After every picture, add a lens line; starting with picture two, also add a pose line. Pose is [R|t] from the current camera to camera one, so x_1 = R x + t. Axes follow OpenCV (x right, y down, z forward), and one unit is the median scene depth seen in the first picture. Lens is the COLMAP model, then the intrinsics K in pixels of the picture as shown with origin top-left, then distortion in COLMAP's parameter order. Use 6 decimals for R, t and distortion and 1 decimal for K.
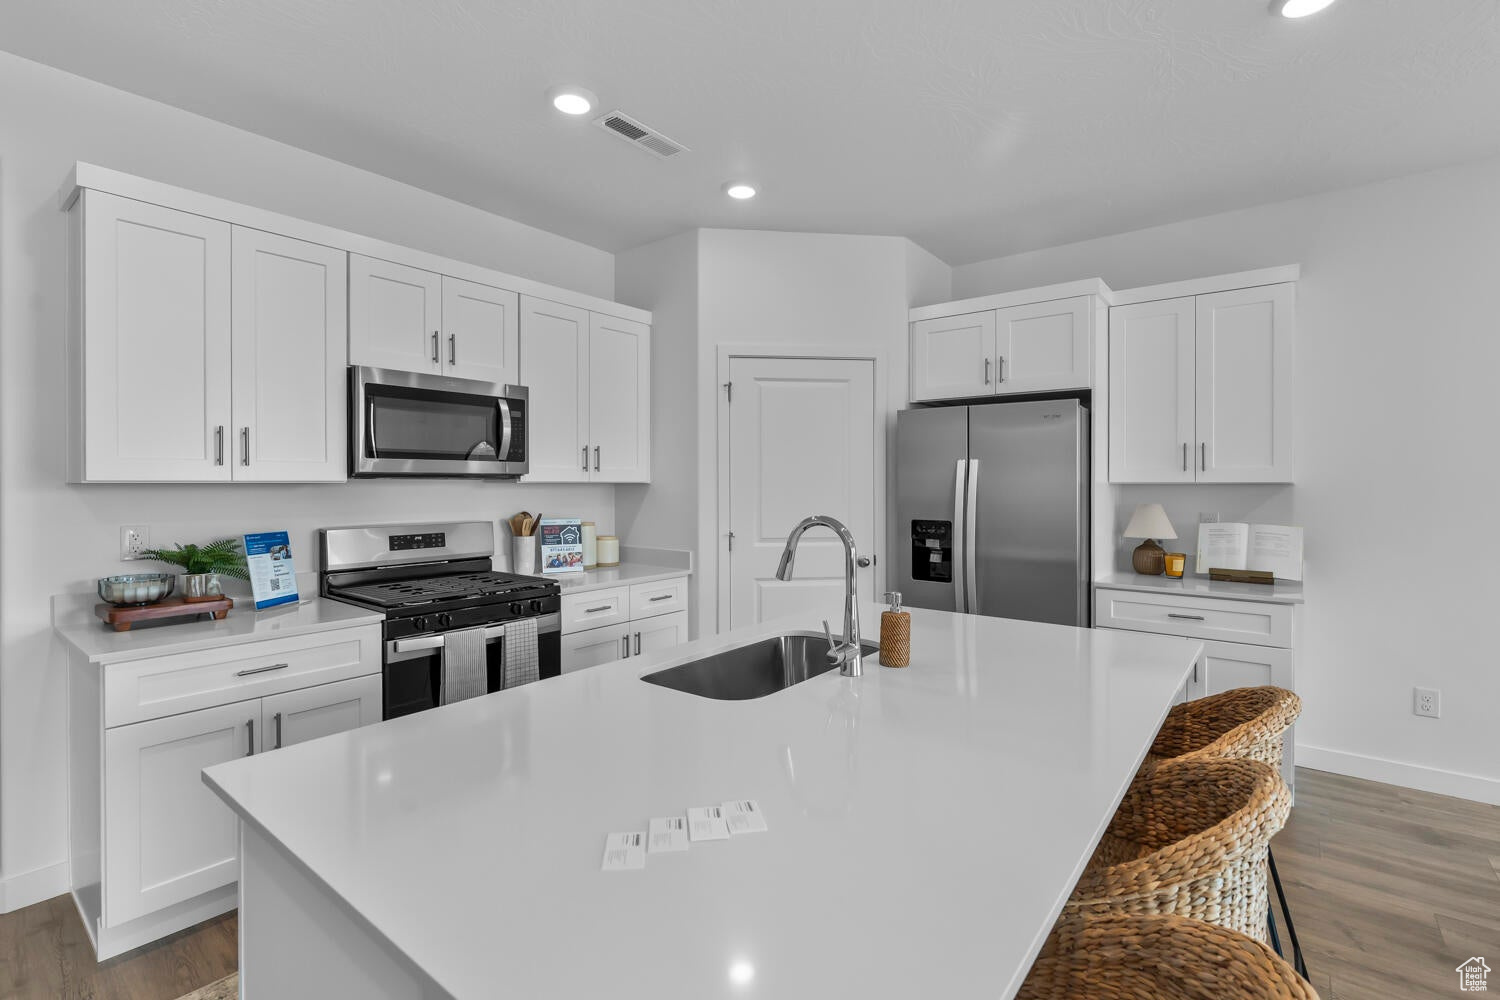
lens RADIAL K [[686.3, 0, 751.7], [0, 686.3, 485.5], [0, 0, 1]] dist [-0.008826, -0.000325]
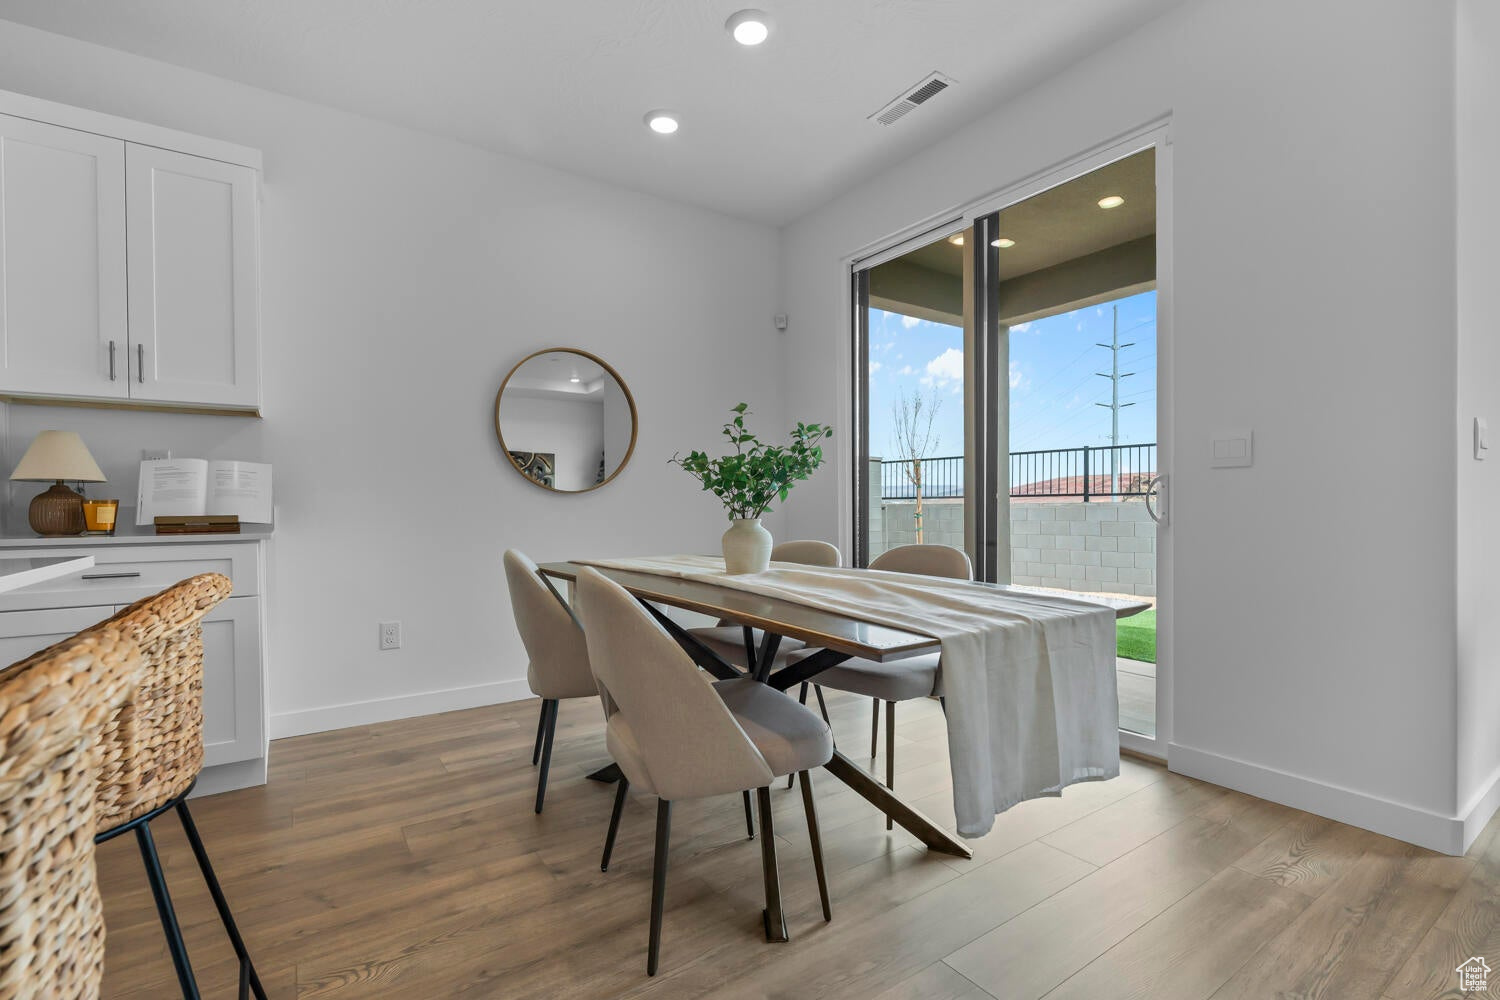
lens RADIAL K [[679.7, 0, 733.2], [0, 679.7, 512.4], [0, 0, 1]] dist [-0.001231, 0.000161]
pose [[0.314756, -0.014313, 0.949065, 0.161953], [0.011828, 0.999868, 0.011156, 0.117353], [-0.949099, 0.007714, 0.314883, 0.160543]]
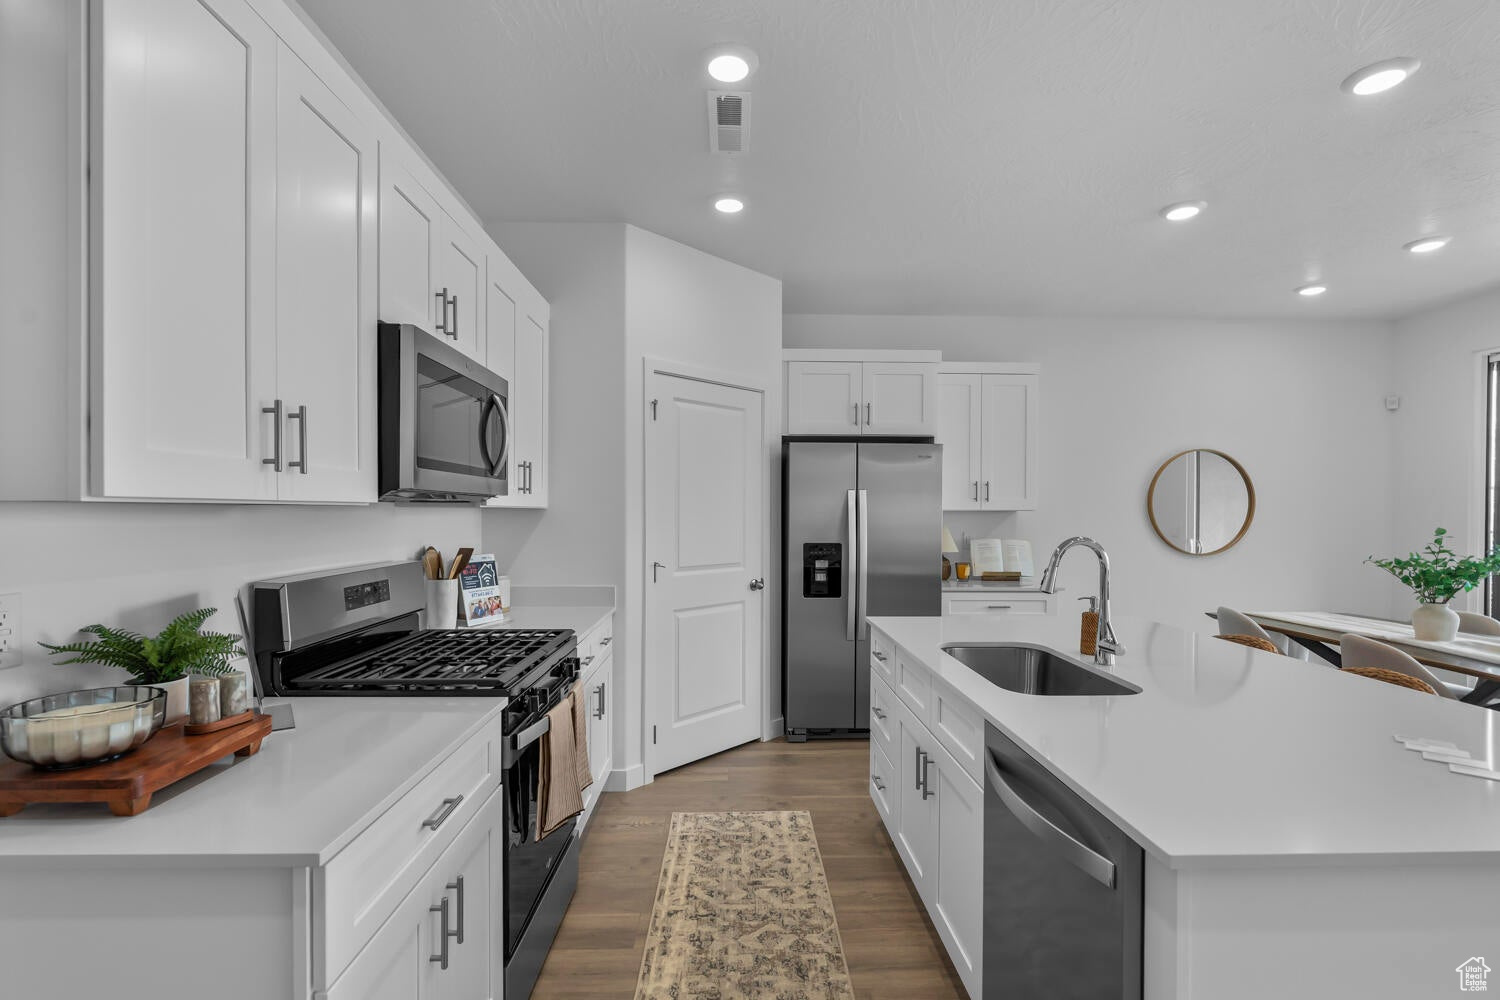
lens RADIAL K [[694.9, 0, 753.3], [0, 694.9, 514.5], [0, 0, 1]] dist [-0.001378, 0.000591]
pose [[0.763283, 0.000189, 0.646065, -0.606205], [-0.001603, 0.999997, 0.001601, 0.002667], [-0.646063, -0.002257, 0.763281, 0.229880]]
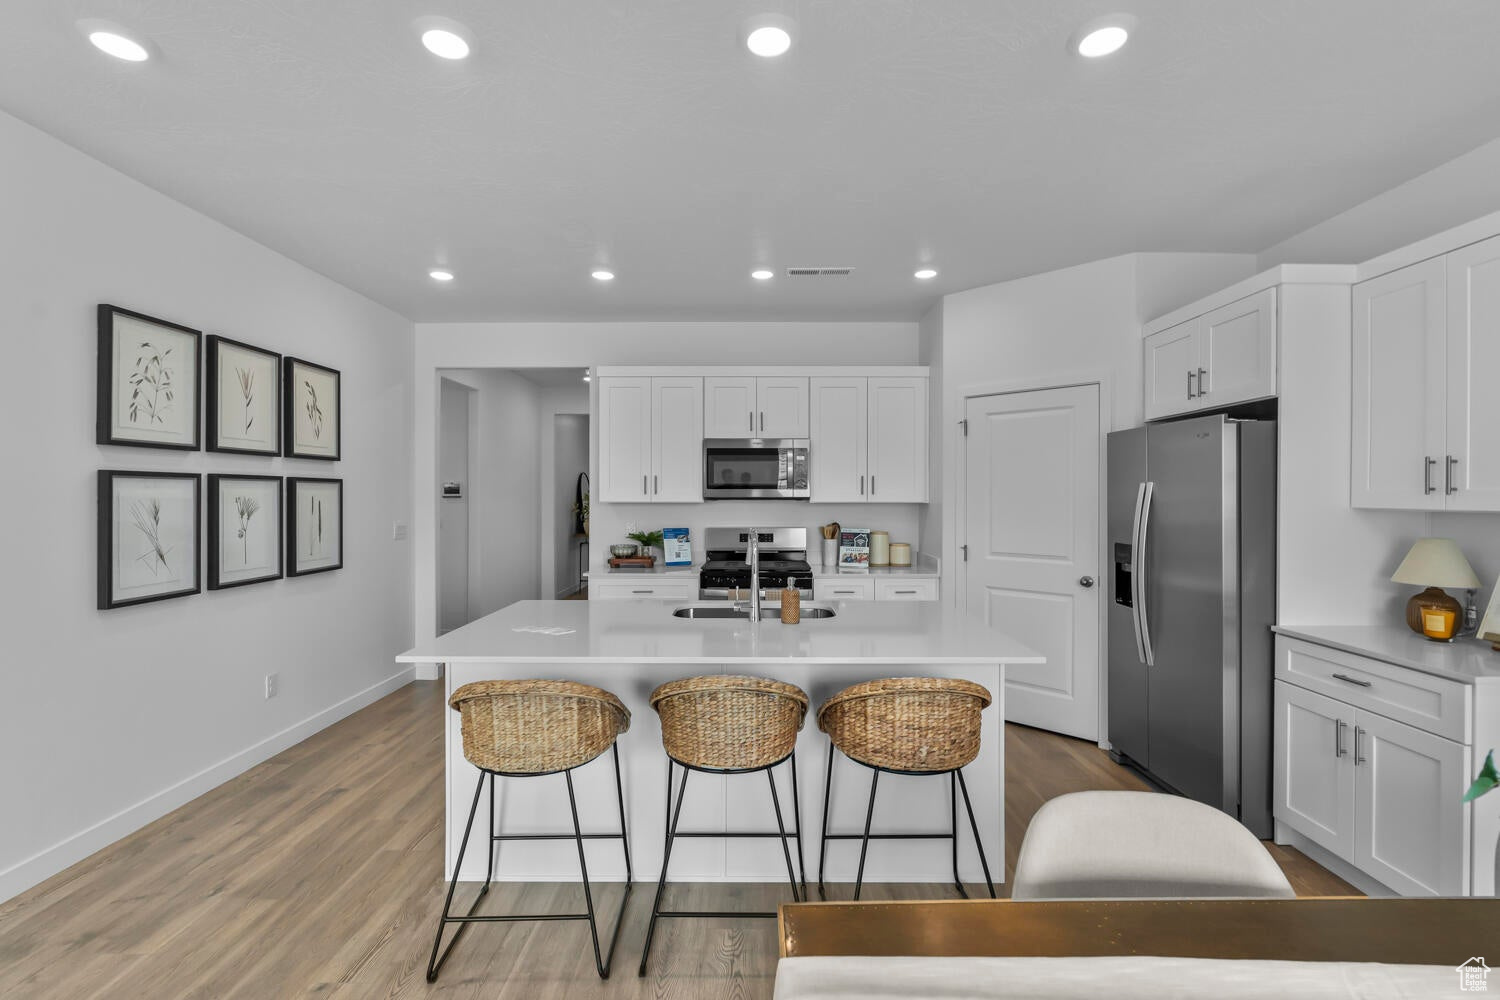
lens RADIAL K [[691.7, 0, 750.0], [0, 691.7, 500.0], [0, 0, 1]] dist [-0.000005, 0.000050]
pose [[0.612747, 0.005510, -0.790260, 0.782381], [-0.003028, 0.999985, 0.004625, -0.016547], [0.790273, -0.000441, 0.612755, -0.035440]]
